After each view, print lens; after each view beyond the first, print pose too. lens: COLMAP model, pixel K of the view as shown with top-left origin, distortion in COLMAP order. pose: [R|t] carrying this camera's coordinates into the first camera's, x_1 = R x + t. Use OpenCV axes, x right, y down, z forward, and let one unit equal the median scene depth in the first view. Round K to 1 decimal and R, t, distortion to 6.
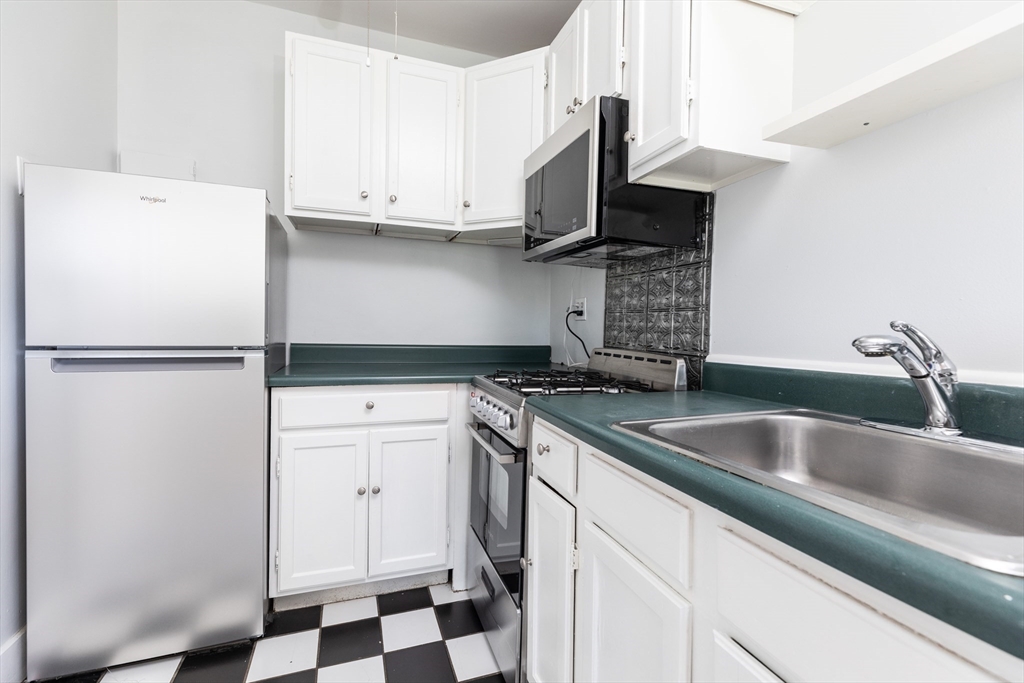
lens RADIAL K [[477.1, 0, 522.9], [0, 477.1, 330.9], [0, 0, 1]] dist [0.001138, -0.000721]
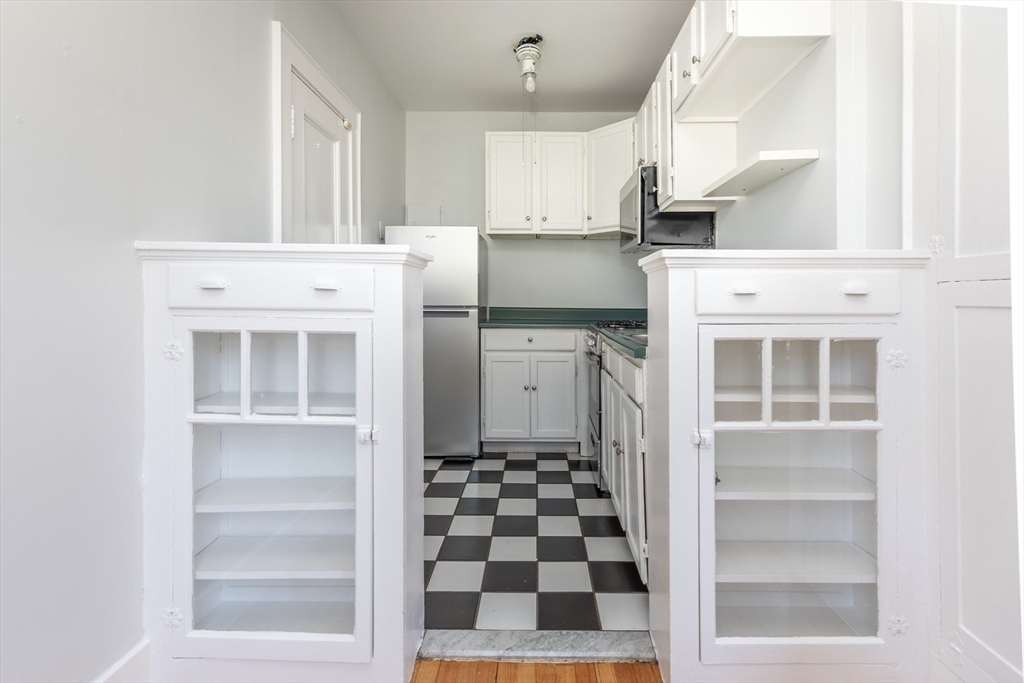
lens RADIAL K [[477.1, 0, 534.4], [0, 477.1, 300.8], [0, 0, 1]] dist [0.001138, -0.000721]
pose [[0.938008, -0.012352, -0.346393, 0.294423], [0.009511, 0.999906, -0.009898, 0.027584], [0.346482, 0.005990, 0.938037, -0.628732]]
